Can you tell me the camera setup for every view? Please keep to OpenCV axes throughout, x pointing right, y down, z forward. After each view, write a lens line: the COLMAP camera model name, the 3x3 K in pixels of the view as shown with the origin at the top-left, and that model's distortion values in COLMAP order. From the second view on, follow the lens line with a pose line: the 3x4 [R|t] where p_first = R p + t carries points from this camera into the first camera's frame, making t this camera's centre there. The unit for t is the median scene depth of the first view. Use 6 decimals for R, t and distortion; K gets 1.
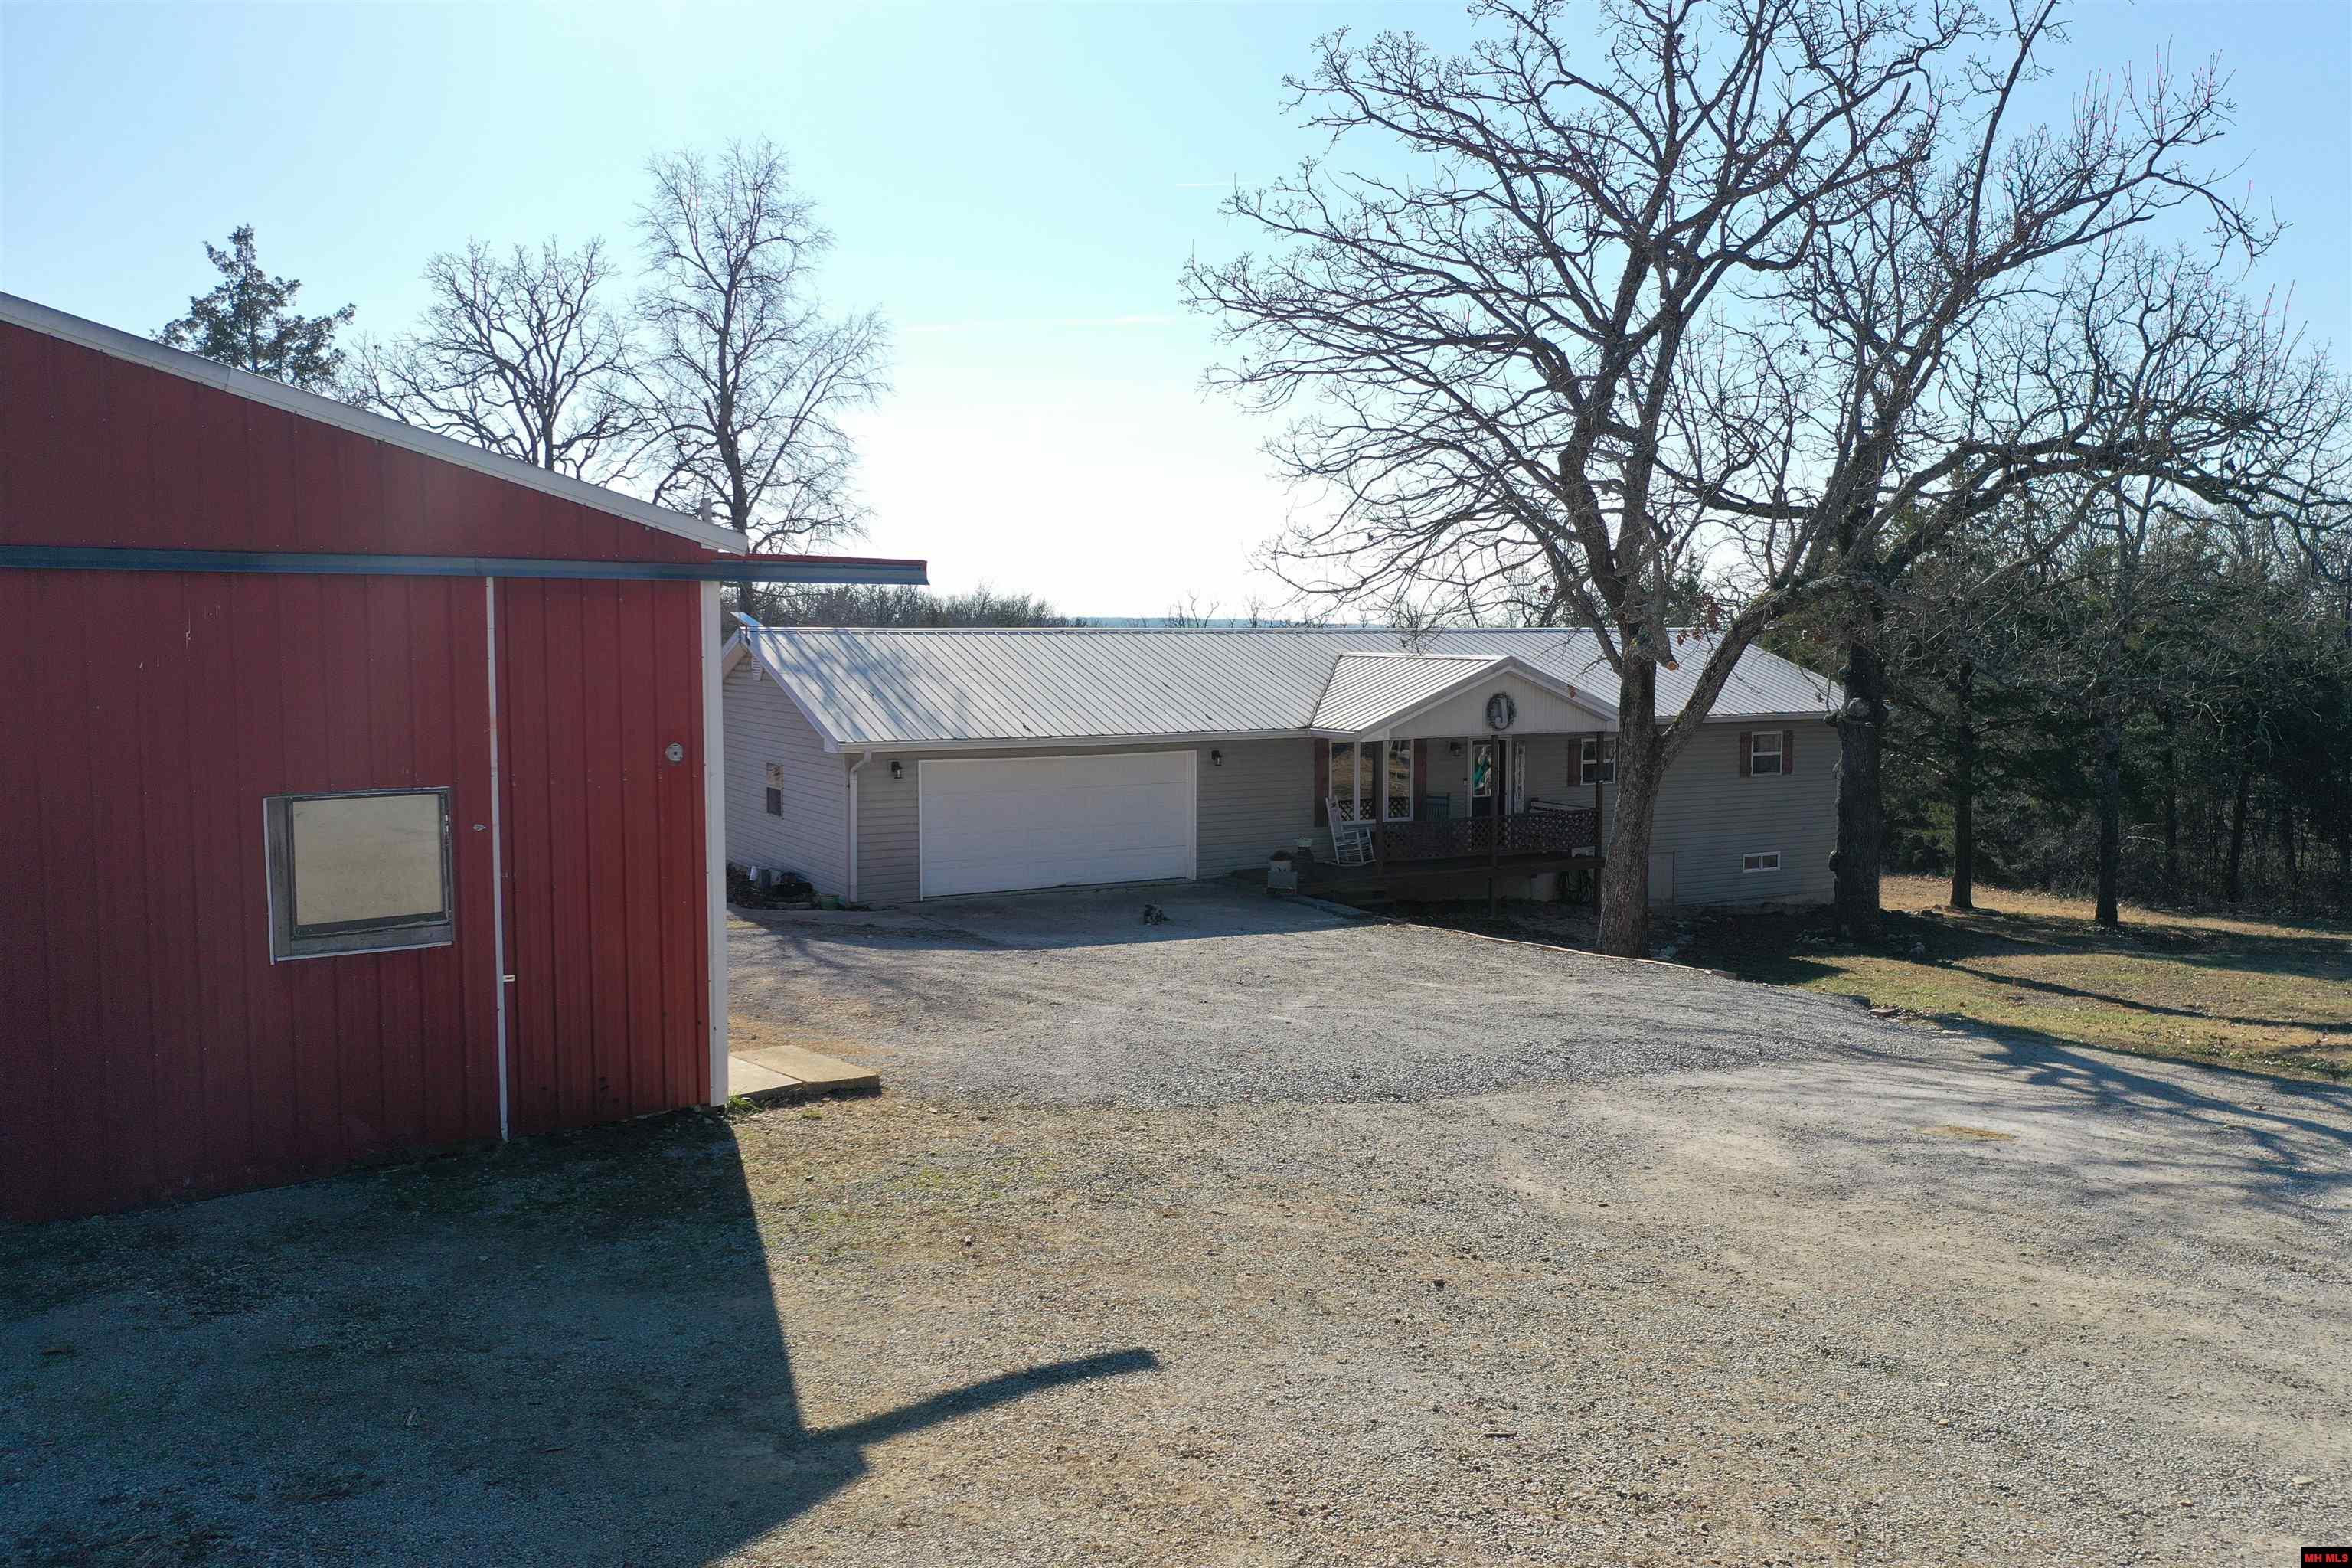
lens RADIAL K [[1877.4, 0, 1176.0], [0, 1877.4, 784.0], [0, 0, 1]] dist [-0.004228, -0.003234]
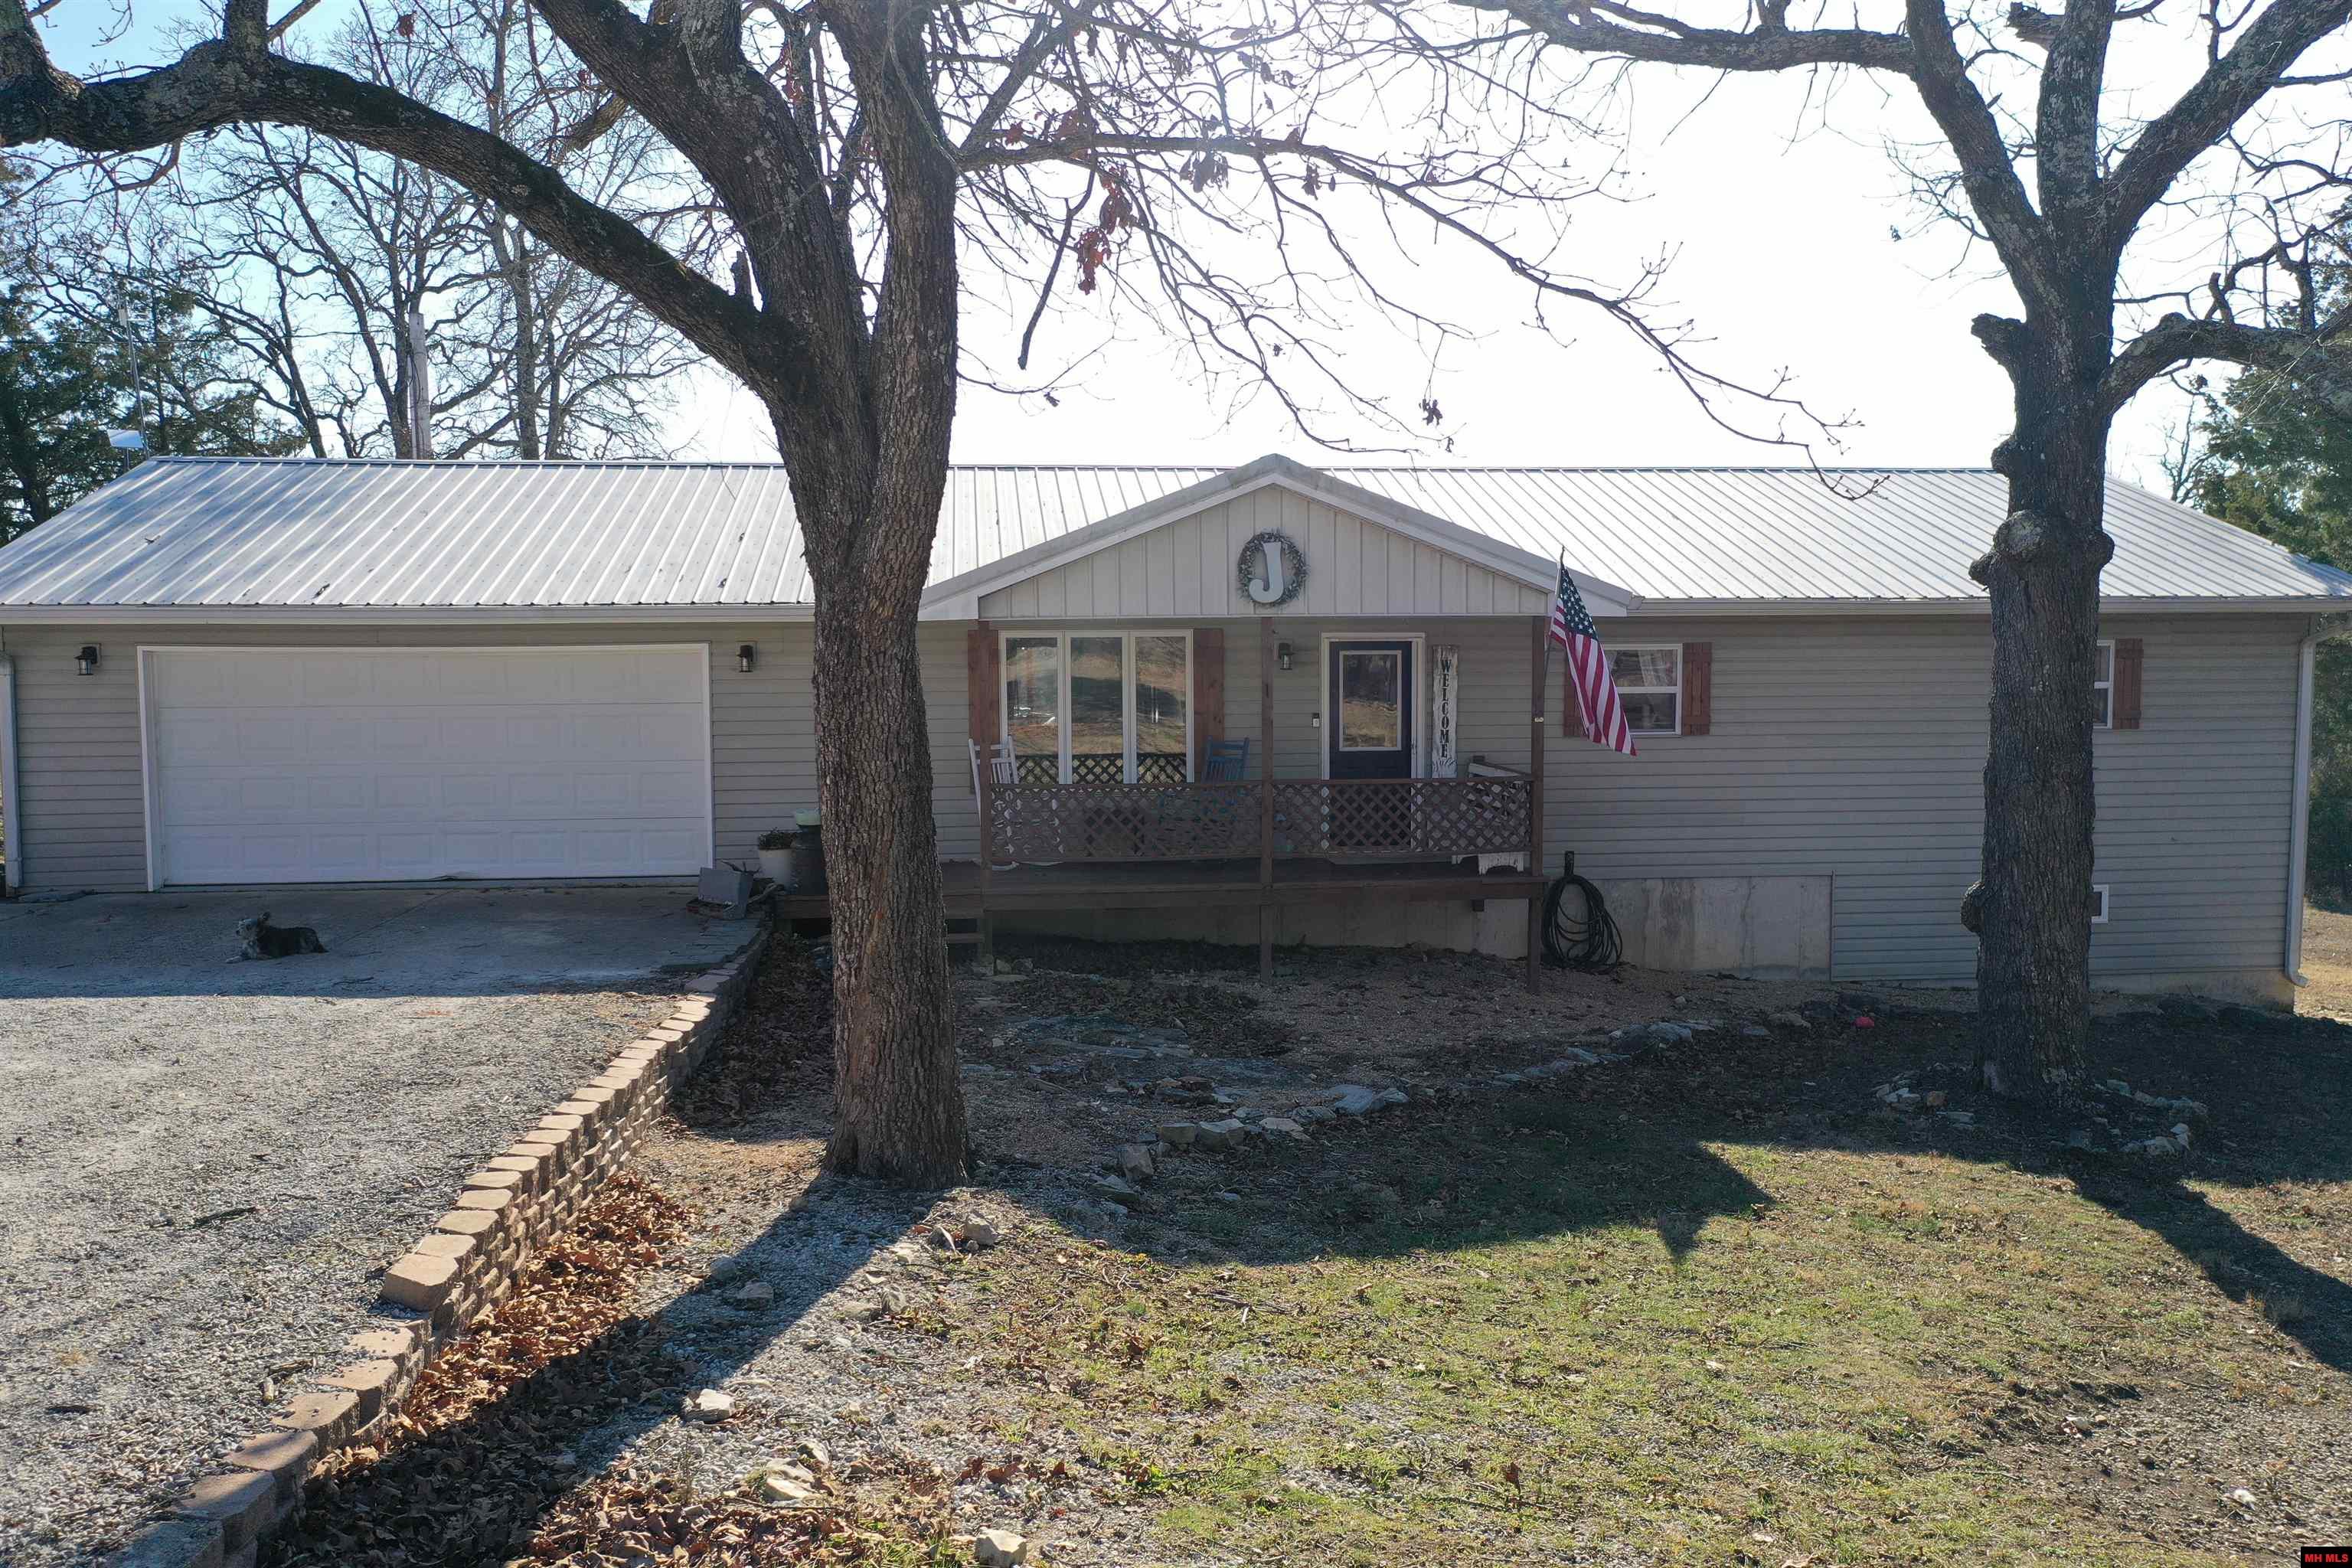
lens RADIAL K [[1875.9, 0, 1181.7], [0, 1875.9, 764.0], [0, 0, 1]] dist [0.001614, 0.006459]
pose [[0.921497, 0.023452, -0.387676, 0.348038], [-0.027569, 0.999607, -0.005061, 0.016198], [0.387405, 0.015352, 0.921782, 0.545265]]
